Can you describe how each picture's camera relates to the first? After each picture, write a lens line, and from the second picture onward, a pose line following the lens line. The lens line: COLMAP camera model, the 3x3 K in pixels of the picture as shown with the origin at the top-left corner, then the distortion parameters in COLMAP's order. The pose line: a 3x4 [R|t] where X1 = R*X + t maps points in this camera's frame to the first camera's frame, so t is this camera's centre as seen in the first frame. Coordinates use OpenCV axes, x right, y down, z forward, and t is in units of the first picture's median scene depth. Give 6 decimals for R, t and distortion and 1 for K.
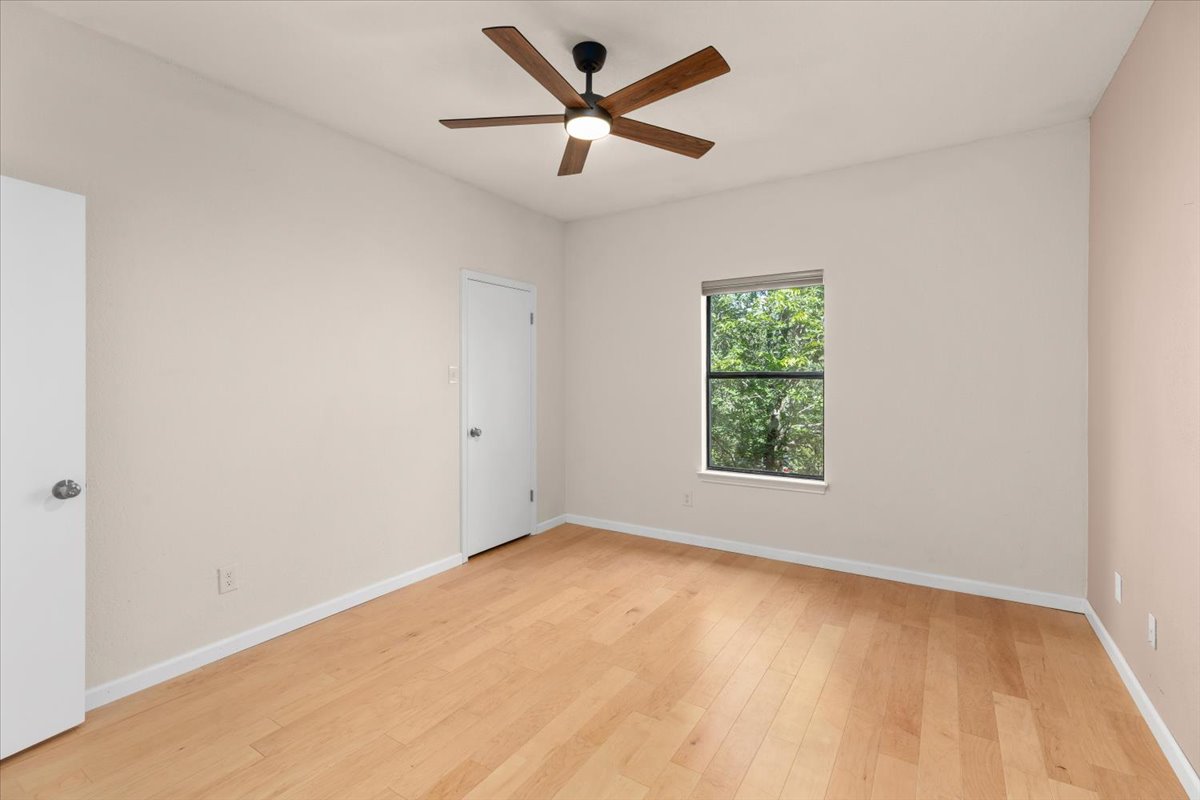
lens RADIAL K [[539.9, 0, 600.9], [0, 539.9, 387.2], [0, 0, 1]] dist [0.005356, -0.000342]
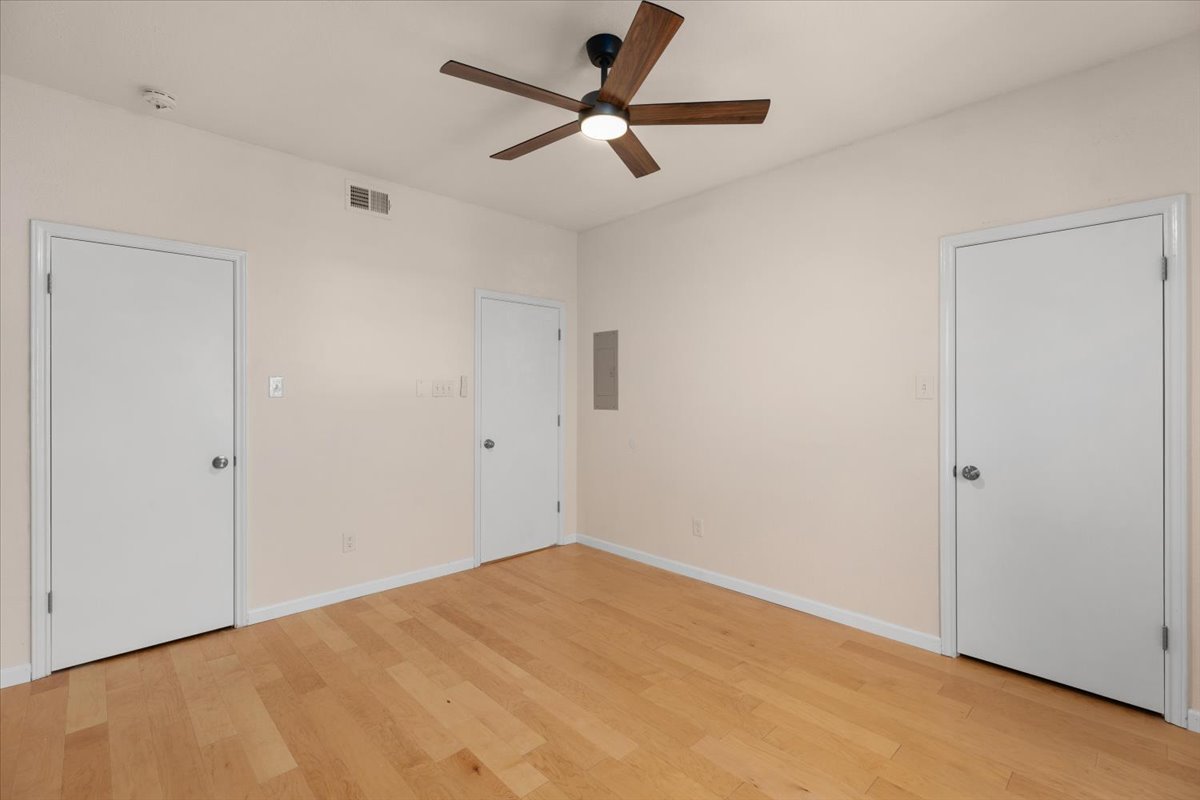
lens RADIAL K [[539.9, 0, 600.9], [0, 539.9, 396.9], [0, 0, 1]] dist [0.005356, -0.000342]
pose [[-0.235384, 0.014050, -0.971801, 0.672077], [-0.019318, 0.999630, 0.019132, -0.018929], [0.971710, 0.023277, -0.235026, 0.914778]]
